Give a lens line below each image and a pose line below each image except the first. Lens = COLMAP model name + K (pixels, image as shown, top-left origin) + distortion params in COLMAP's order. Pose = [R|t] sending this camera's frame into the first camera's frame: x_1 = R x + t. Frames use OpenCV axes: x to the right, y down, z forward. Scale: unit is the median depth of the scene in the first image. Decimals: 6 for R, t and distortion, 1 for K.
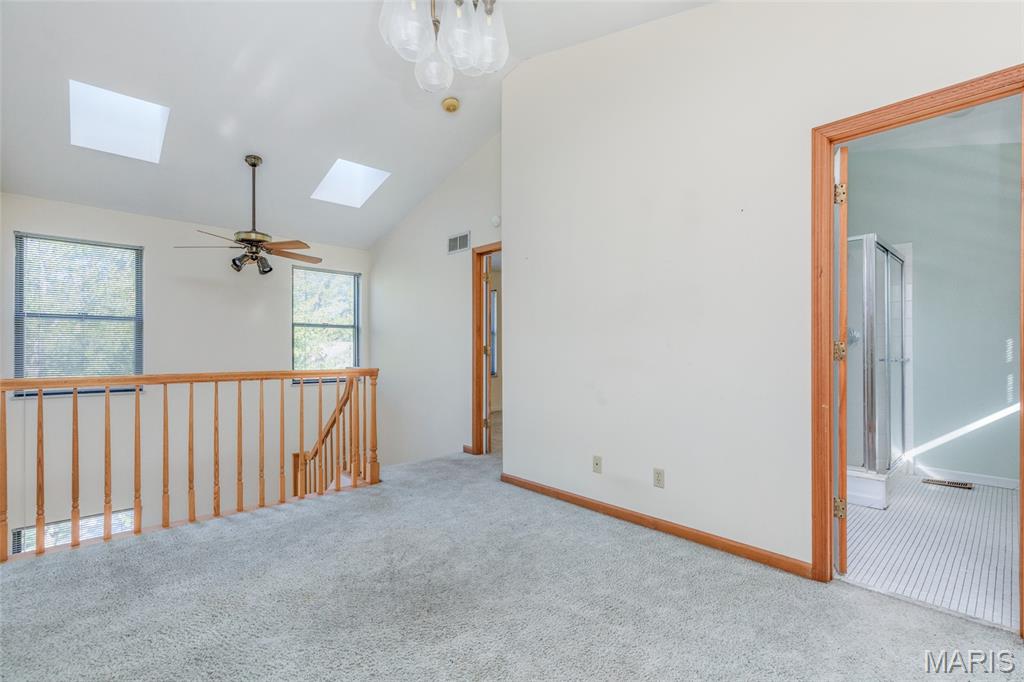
lens RADIAL K [[448.9, 0, 515.1], [0, 448.9, 346.1], [0, 0, 1]] dist [0.002108, 0.000019]
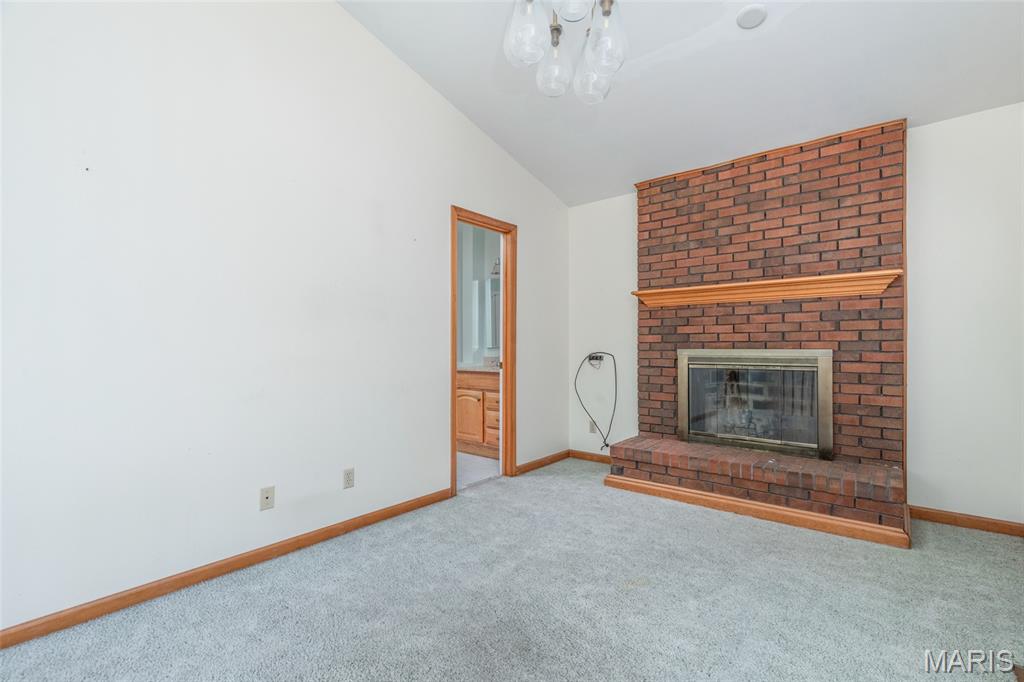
lens RADIAL K [[448.9, 0, 515.1], [0, 448.9, 346.1], [0, 0, 1]] dist [0.002108, 0.000019]
pose [[-0.118091, 0.009585, 0.992956, -0.711621], [-0.003740, 0.999942, -0.010097, 0.013631], [-0.992996, -0.004906, -0.118049, 0.769805]]
